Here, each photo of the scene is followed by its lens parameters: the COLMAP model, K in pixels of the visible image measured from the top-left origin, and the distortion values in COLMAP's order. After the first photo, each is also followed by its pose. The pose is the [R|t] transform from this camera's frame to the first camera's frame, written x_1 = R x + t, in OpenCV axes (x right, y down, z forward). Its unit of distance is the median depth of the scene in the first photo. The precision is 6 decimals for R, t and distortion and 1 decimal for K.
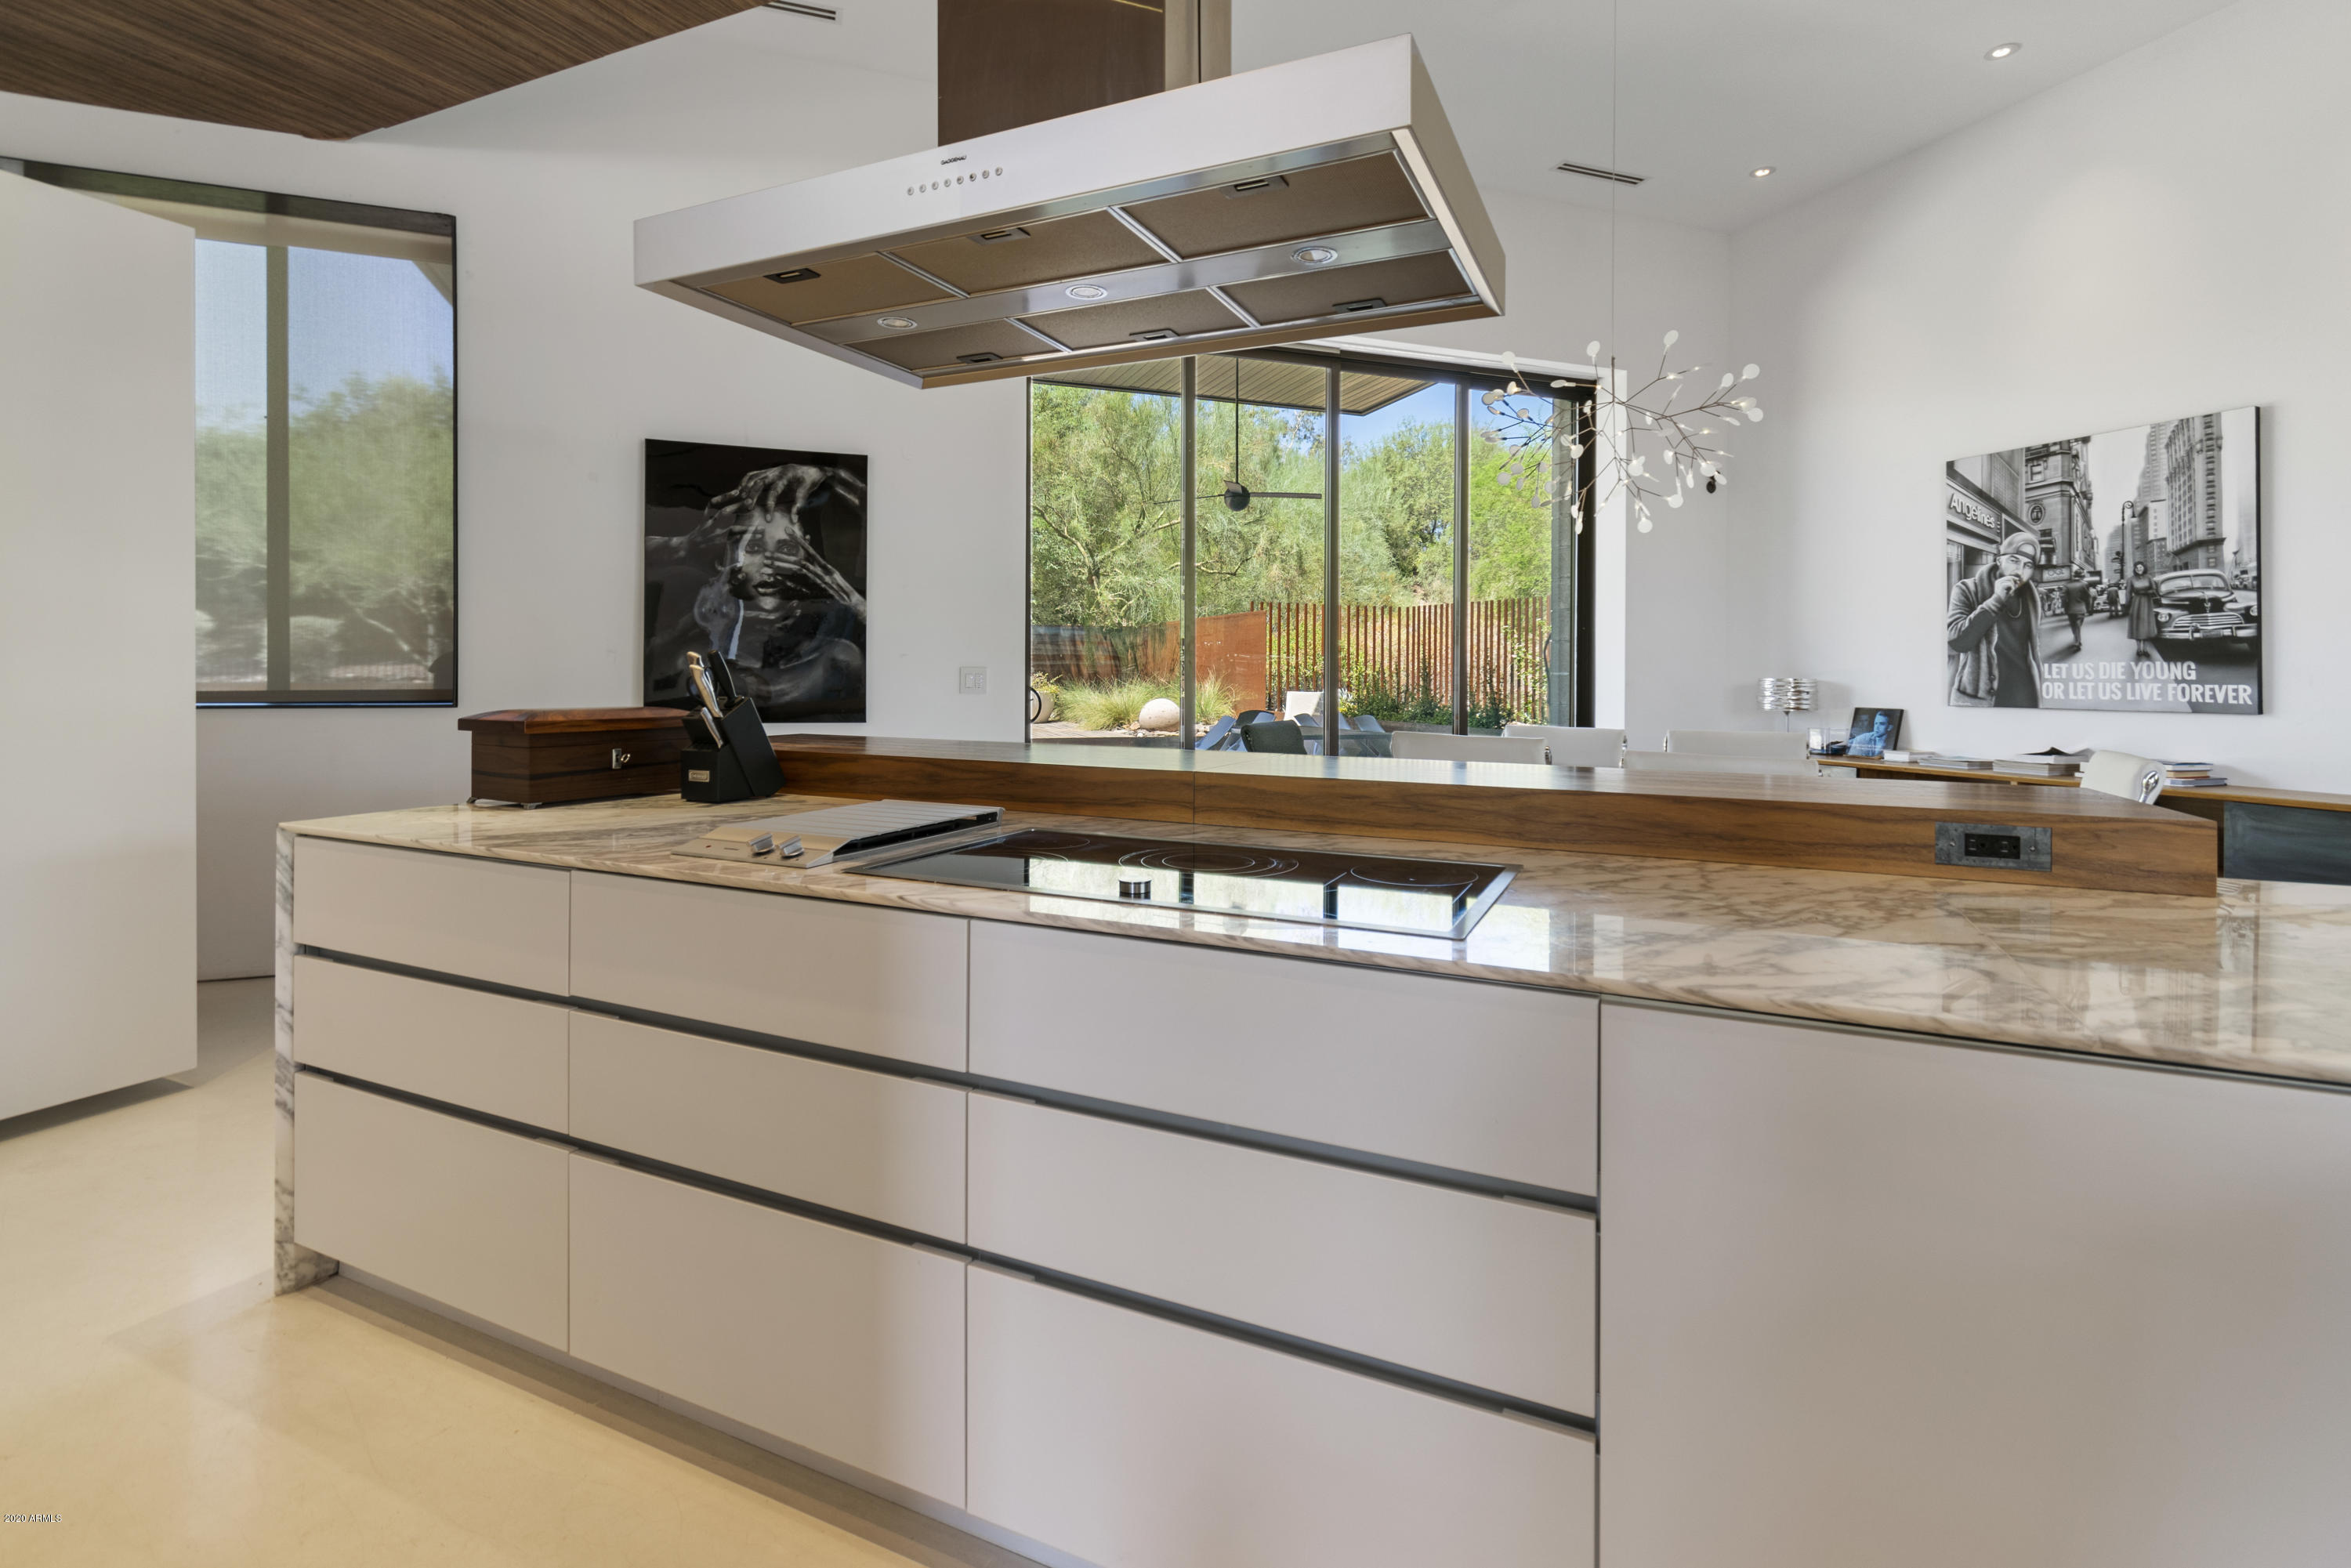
lens RADIAL K [[1091.8, 0, 1183.1], [0, 1091.8, 683.1], [0, 0, 1]] dist [0.001840, -0.000941]
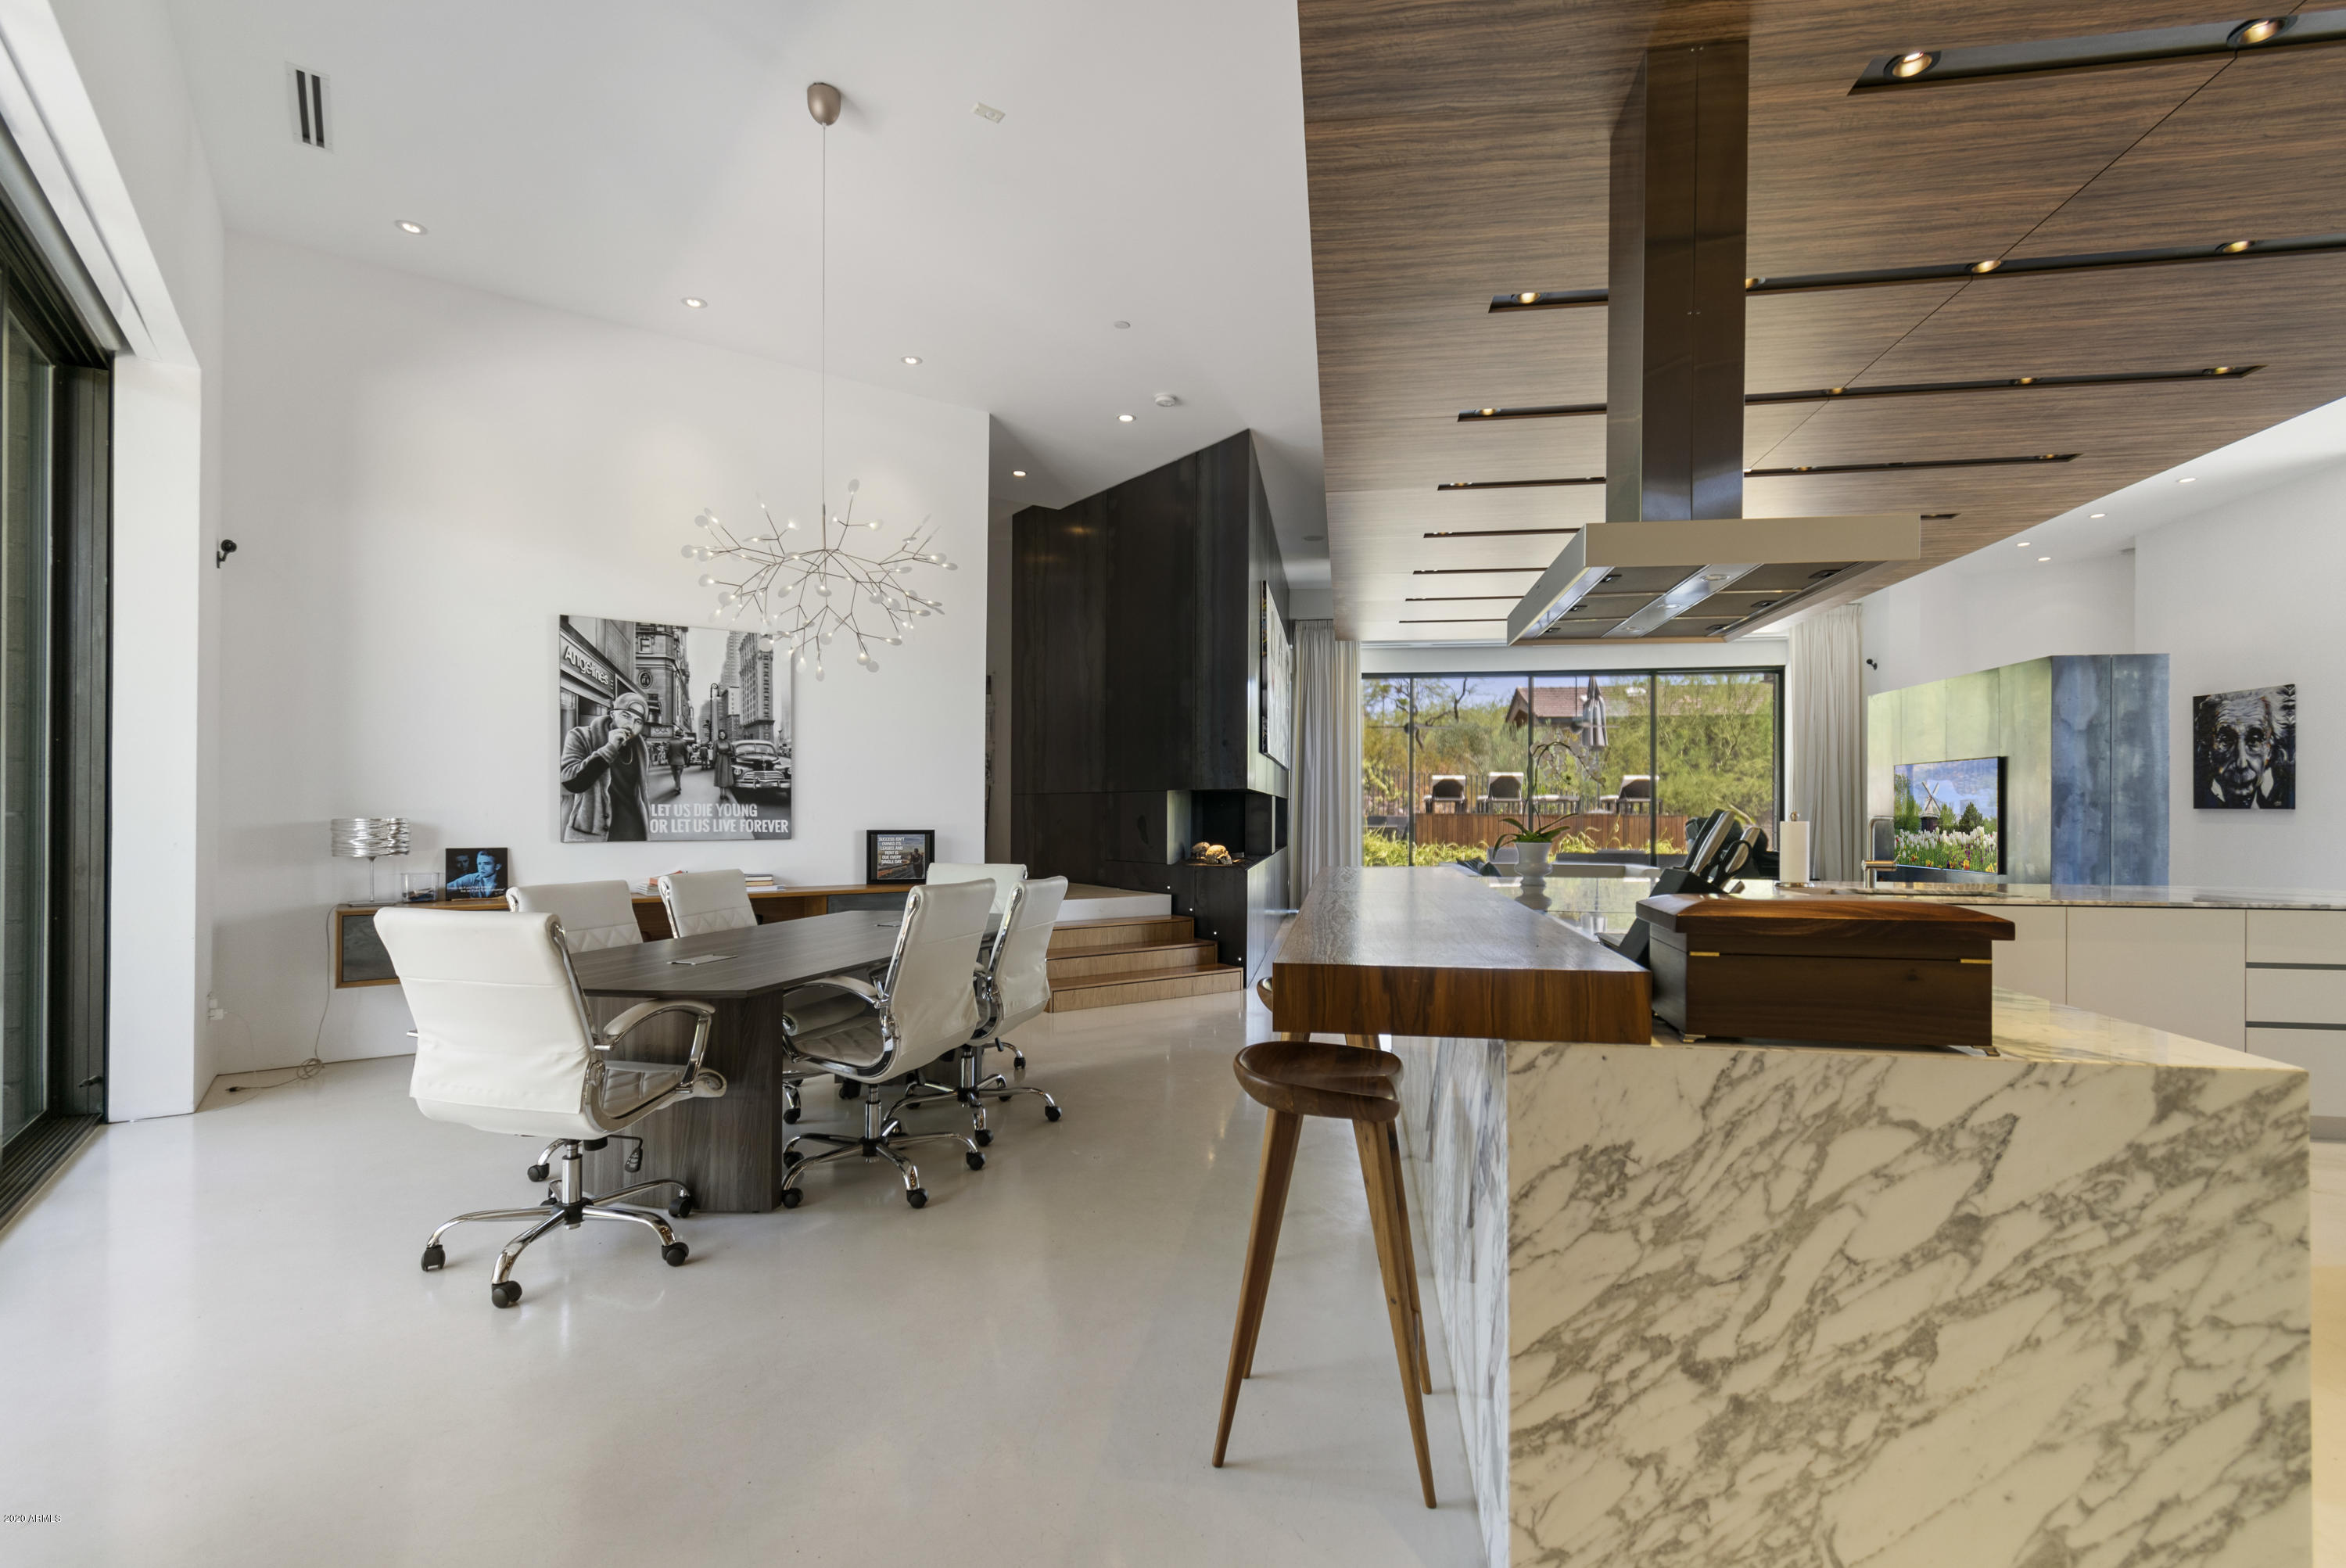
lens RADIAL K [[1077.6, 0, 1168.5], [0, 1077.6, 809.5], [0, 0, 1]] dist [0.000599, -0.000201]
pose [[-0.271240, -0.002664, 0.962508, -0.548425], [0.004804, 0.999980, 0.004121, -0.014592], [-0.962500, 0.005742, -0.271222, 0.810582]]
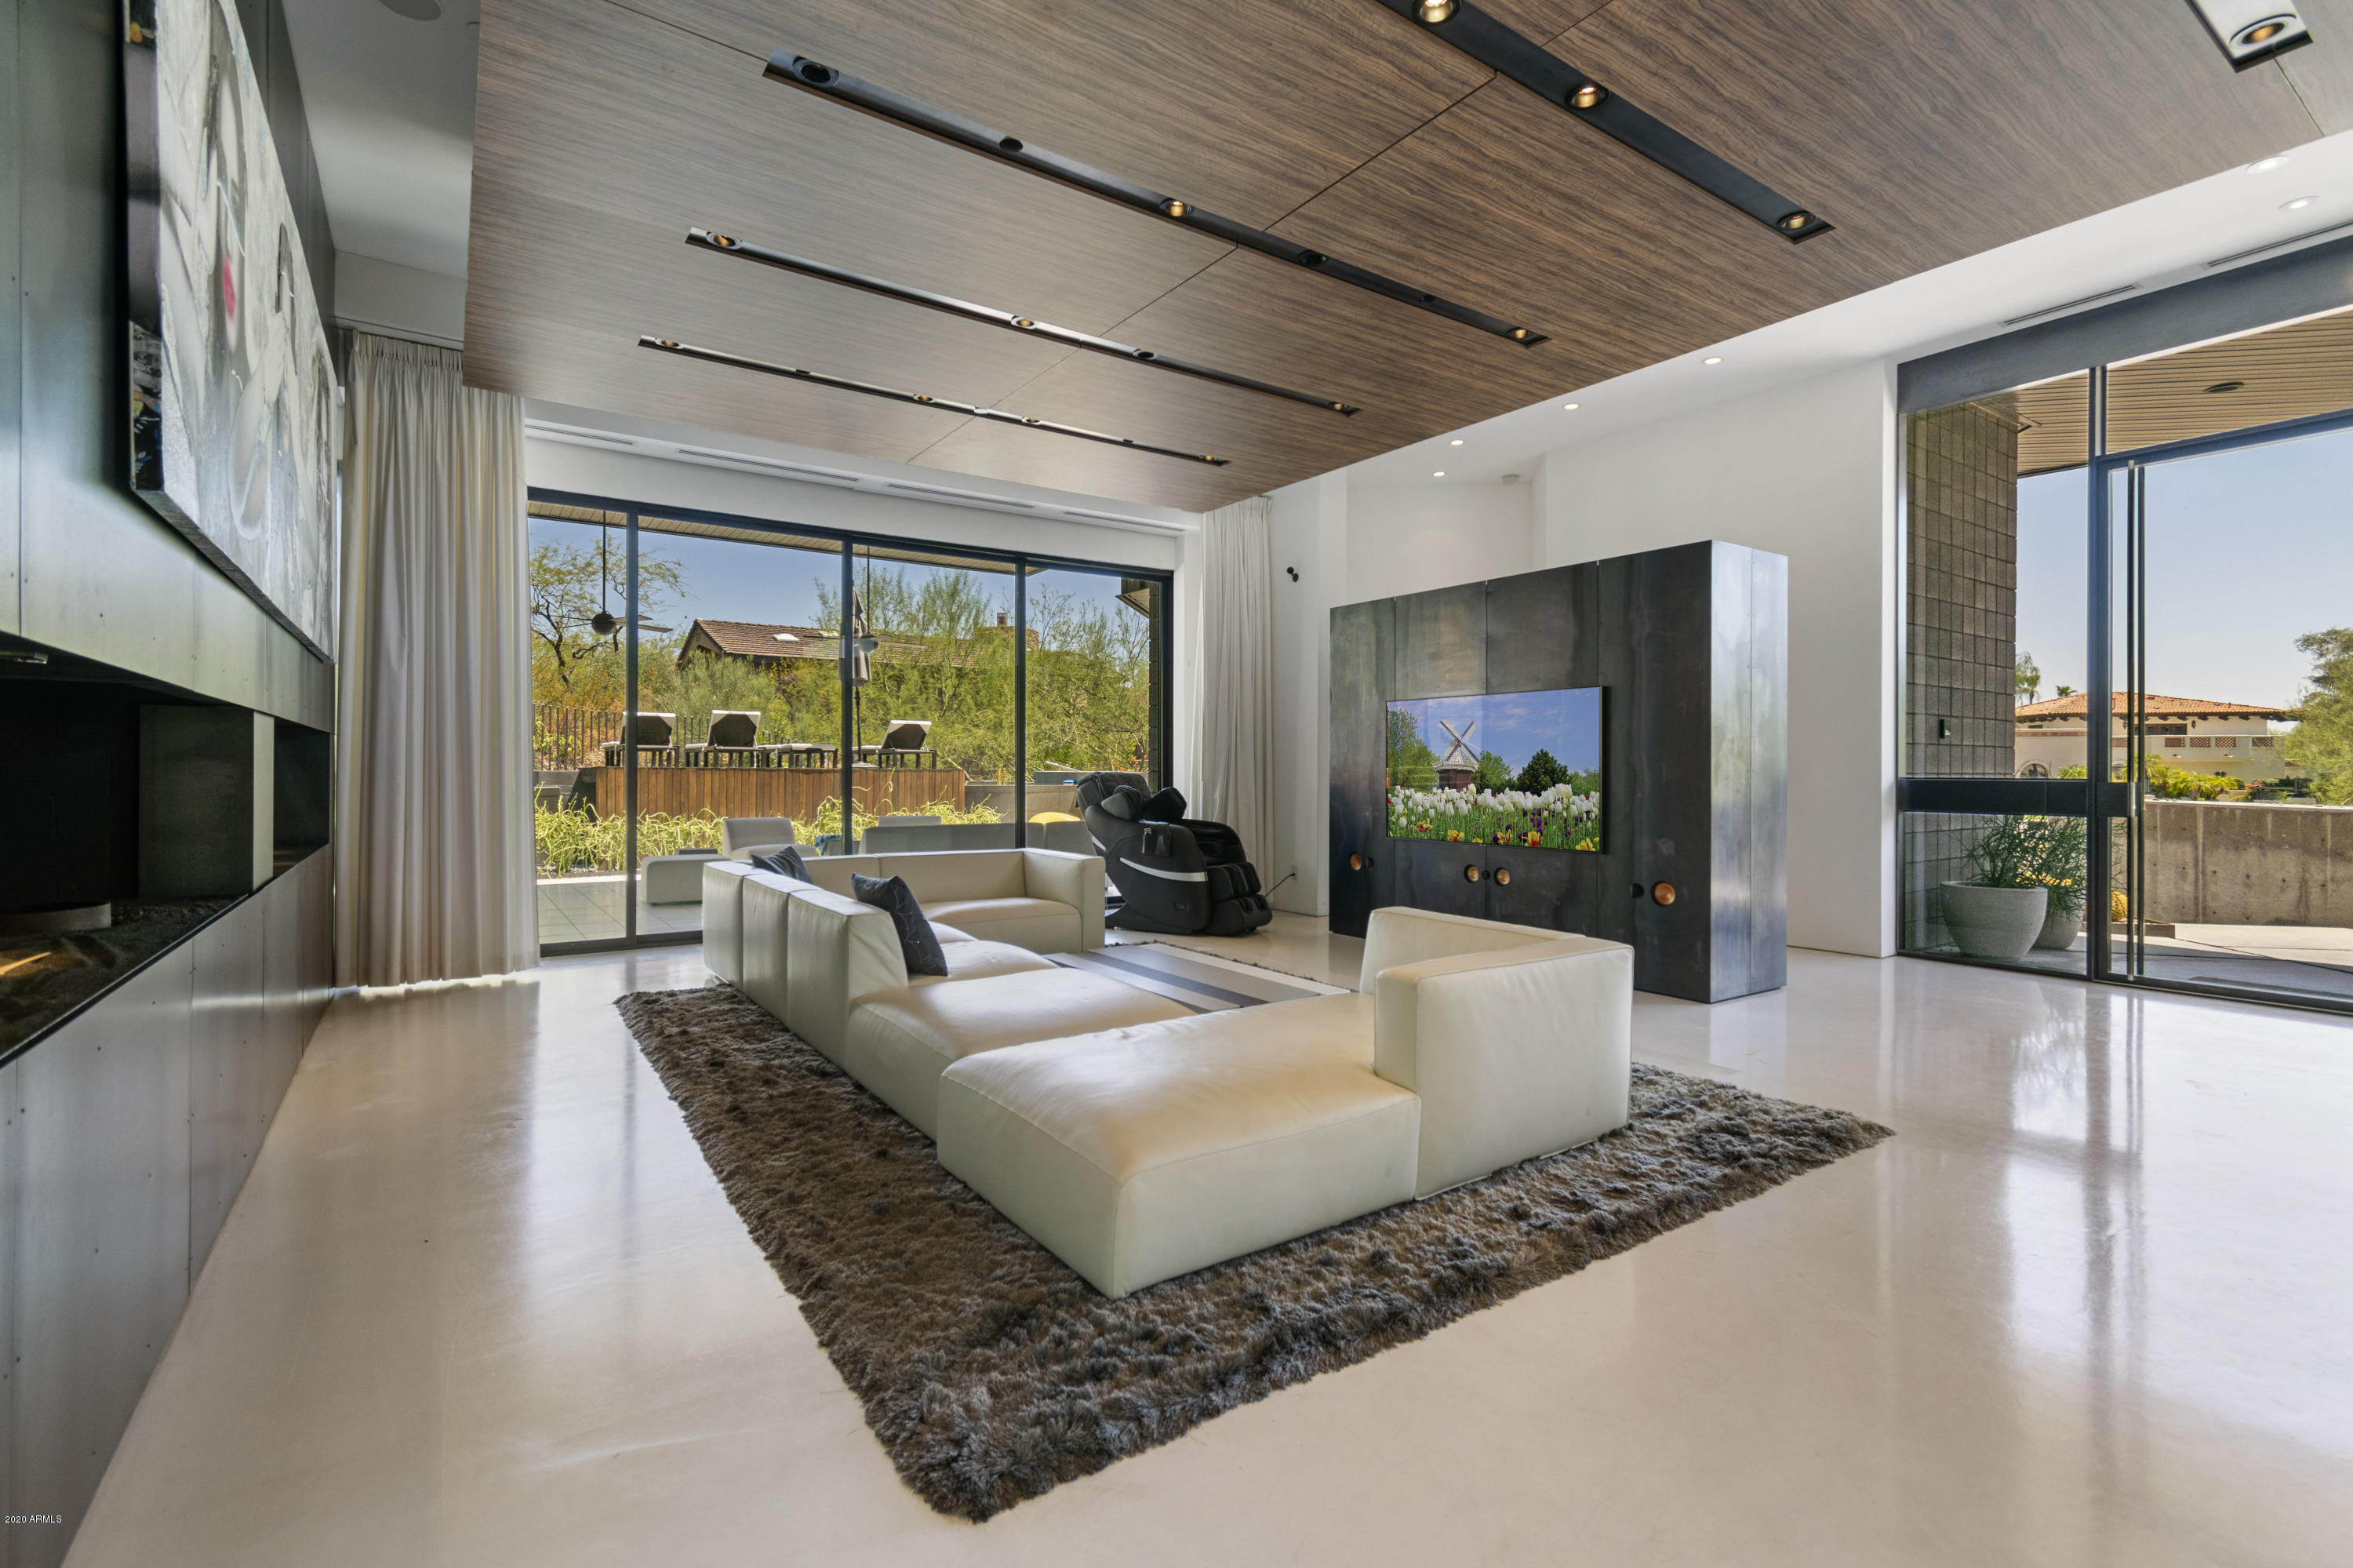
lens RADIAL K [[1057.3, 0, 1177.0], [0, 1057.3, 777.3], [0, 0, 1]] dist [0.002247, -0.000473]
pose [[-0.860934, -0.009793, 0.508622, 0.610597], [-0.001298, 0.999854, 0.017054, -0.000767], [-0.508715, 0.014022, -0.860821, 0.313552]]
